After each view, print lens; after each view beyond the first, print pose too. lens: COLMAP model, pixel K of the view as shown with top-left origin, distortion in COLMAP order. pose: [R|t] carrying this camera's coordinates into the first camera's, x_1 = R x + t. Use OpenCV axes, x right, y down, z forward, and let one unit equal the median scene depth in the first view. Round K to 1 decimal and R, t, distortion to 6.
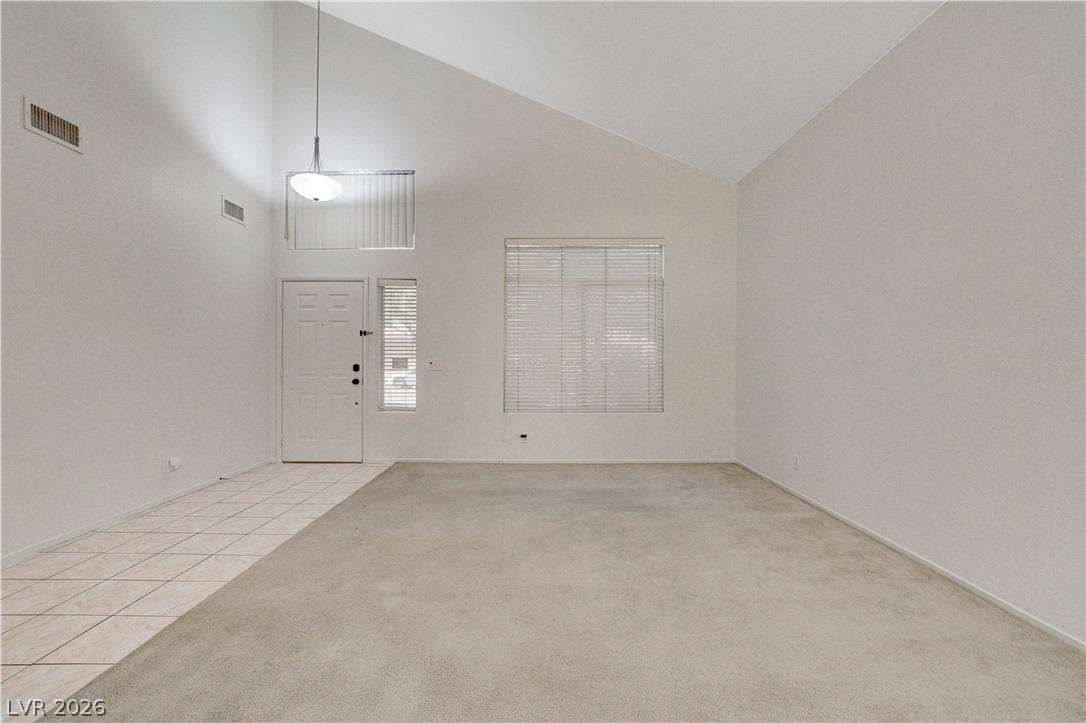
lens RADIAL K [[479.1, 0, 553.0], [0, 479.1, 357.2], [0, 0, 1]] dist [-0.017275, 0.002900]
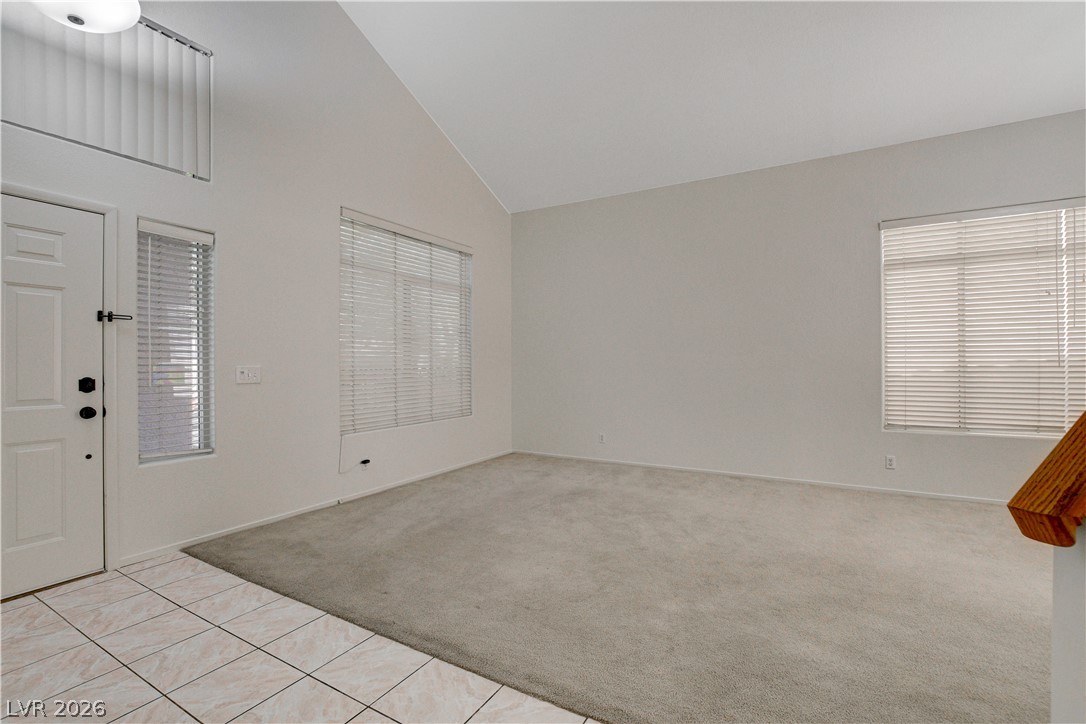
lens RADIAL K [[479.1, 0, 541.3], [0, 479.1, 362.1], [0, 0, 1]] dist [-0.017275, 0.002900]
pose [[0.509405, -0.002334, 0.860524, -0.593123], [0.004326, 0.999991, 0.000151, 0.000209], [-0.860516, 0.003646, 0.509410, 0.344213]]
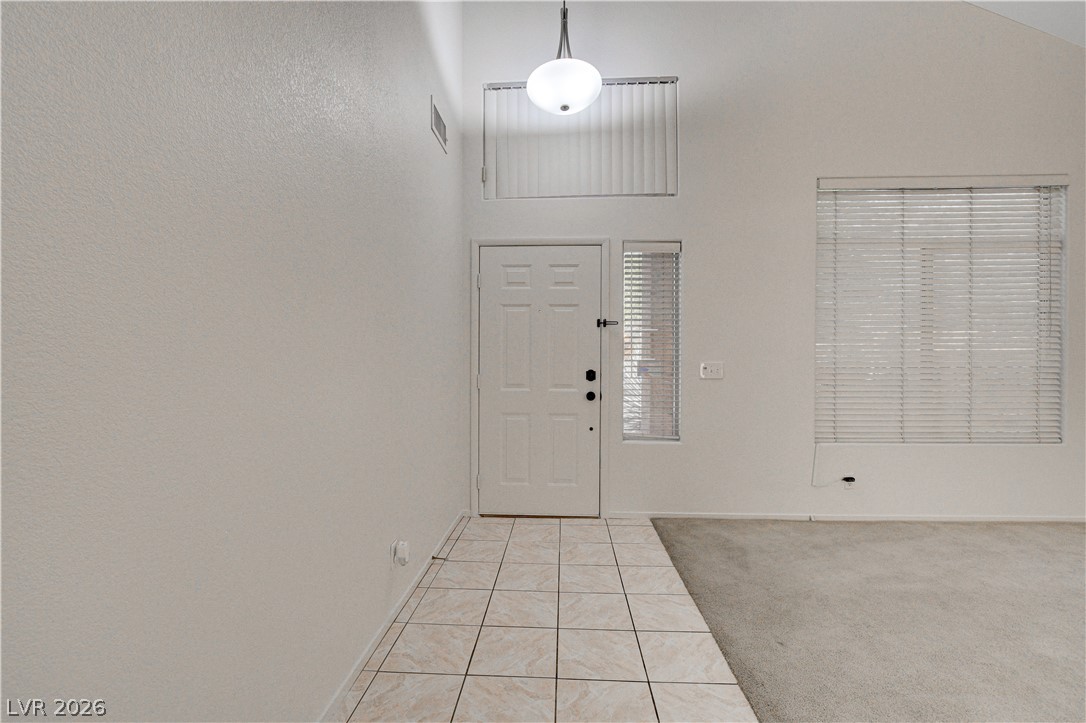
lens RADIAL K [[479.1, 0, 548.8], [0, 479.1, 363.5], [0, 0, 1]] dist [-0.017275, 0.002900]
pose [[0.998807, -0.001644, -0.048805, -0.437575], [0.001896, 0.999985, 0.005119, 0.002182], [0.048796, -0.005205, 0.998795, 0.332095]]
